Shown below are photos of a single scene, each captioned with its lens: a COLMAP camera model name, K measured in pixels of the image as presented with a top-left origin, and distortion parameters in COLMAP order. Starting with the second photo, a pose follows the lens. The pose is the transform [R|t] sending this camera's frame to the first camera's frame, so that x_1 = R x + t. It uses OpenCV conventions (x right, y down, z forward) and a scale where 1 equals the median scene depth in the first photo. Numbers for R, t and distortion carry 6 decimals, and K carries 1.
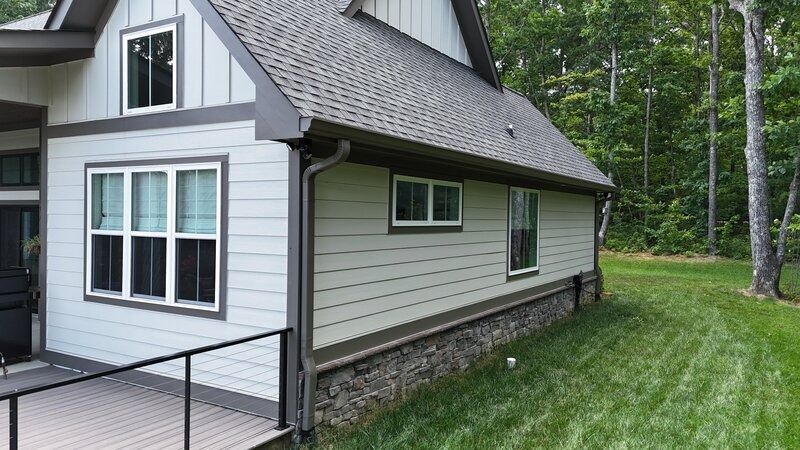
lens RADIAL K [[588.8, 0, 402.3], [0, 588.8, 223.2], [0, 0, 1]] dist [0.077535, -0.075556]
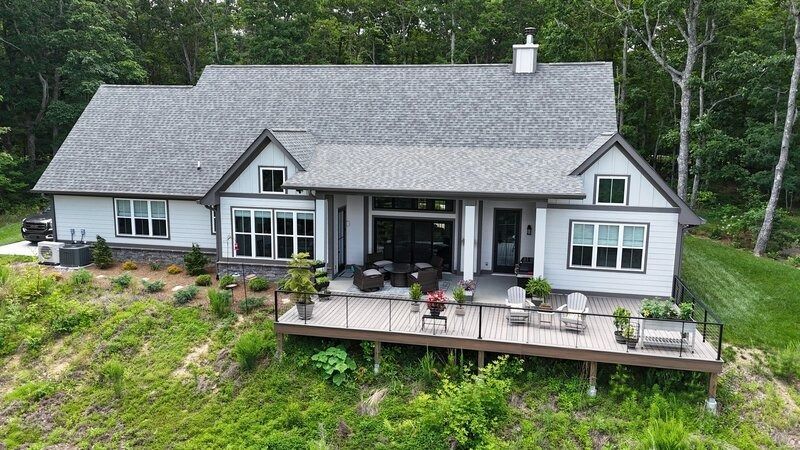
lens RADIAL K [[588.8, 0, 402.3], [0, 588.8, 223.2], [0, 0, 1]] dist [0.077535, -0.075556]
pose [[0.942246, -0.054408, 0.330472, -2.234184], [0.003098, 0.988090, 0.153843, -0.522403], [-0.334907, -0.143934, 0.931193, -1.303592]]
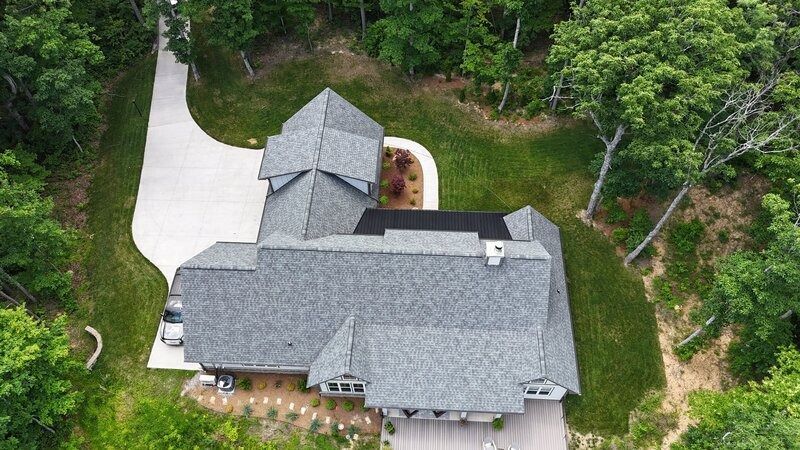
lens RADIAL K [[588.8, 0, 402.3], [0, 588.8, 223.2], [0, 0, 1]] dist [0.077535, -0.075556]
pose [[0.877879, -0.406207, 0.253621, -2.214567], [0.022570, 0.564119, 0.825385, -5.366138], [-0.478350, -0.718864, 0.504396, -0.116179]]
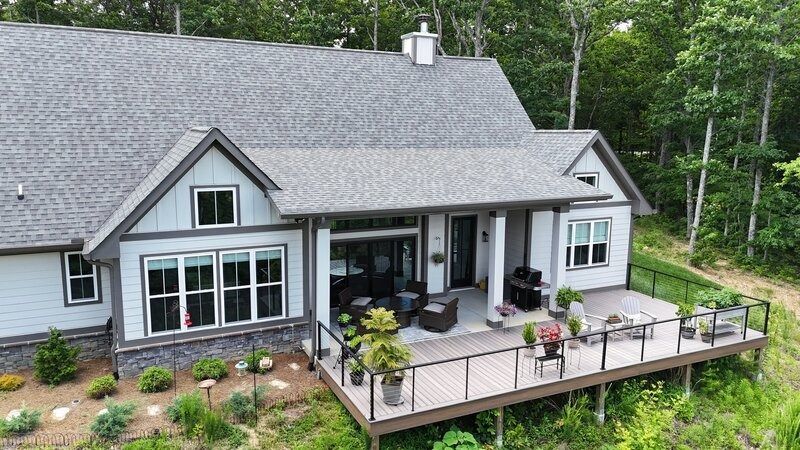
lens RADIAL K [[588.8, 0, 402.3], [0, 588.8, 223.2], [0, 0, 1]] dist [0.077535, -0.075556]
pose [[0.541878, -0.142713, 0.828252, -3.156851], [0.006167, 0.986127, 0.165880, -0.546643], [-0.840434, -0.084779, 0.535241, 0.186207]]
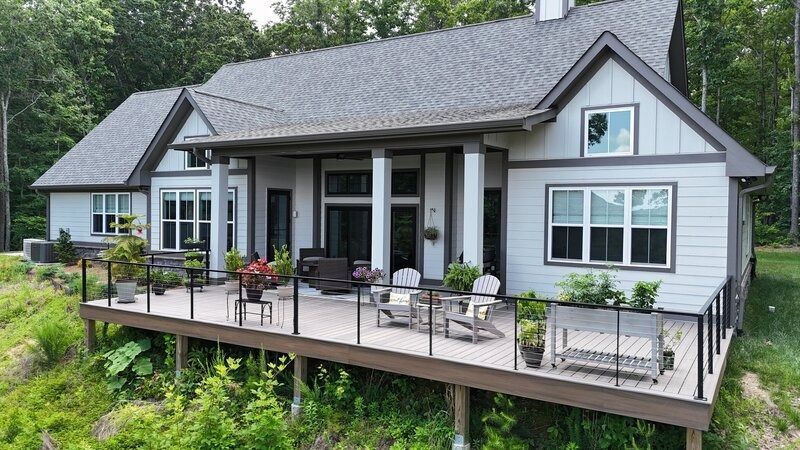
lens RADIAL K [[588.8, 0, 402.3], [0, 588.8, 223.2], [0, 0, 1]] dist [0.077535, -0.075556]
pose [[1.000000, 0.000465, -0.000482, -0.983063], [-0.000462, 0.999969, 0.007828, -0.002211], [0.000485, -0.007828, 0.999969, -0.716129]]
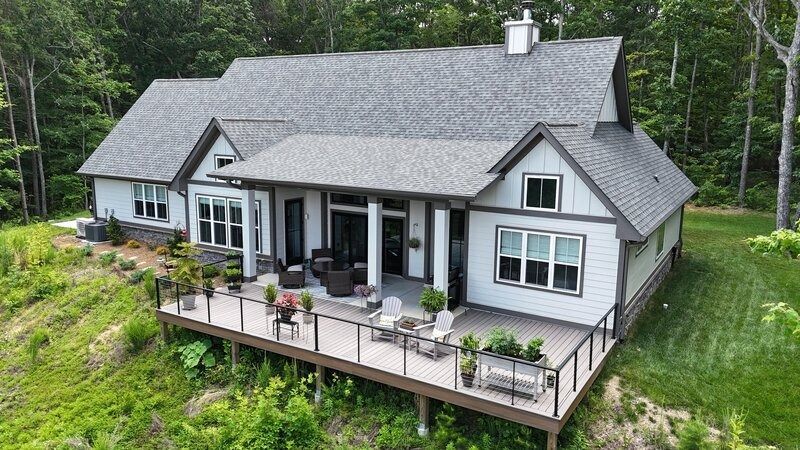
lens RADIAL K [[588.8, 0, 402.3], [0, 588.8, 223.2], [0, 0, 1]] dist [0.077535, -0.075556]
pose [[1.000000, -0.000067, 0.000553, -0.935894], [-0.000024, 0.986631, 0.162969, -0.498436], [-0.000557, -0.162969, 0.986631, -1.289130]]
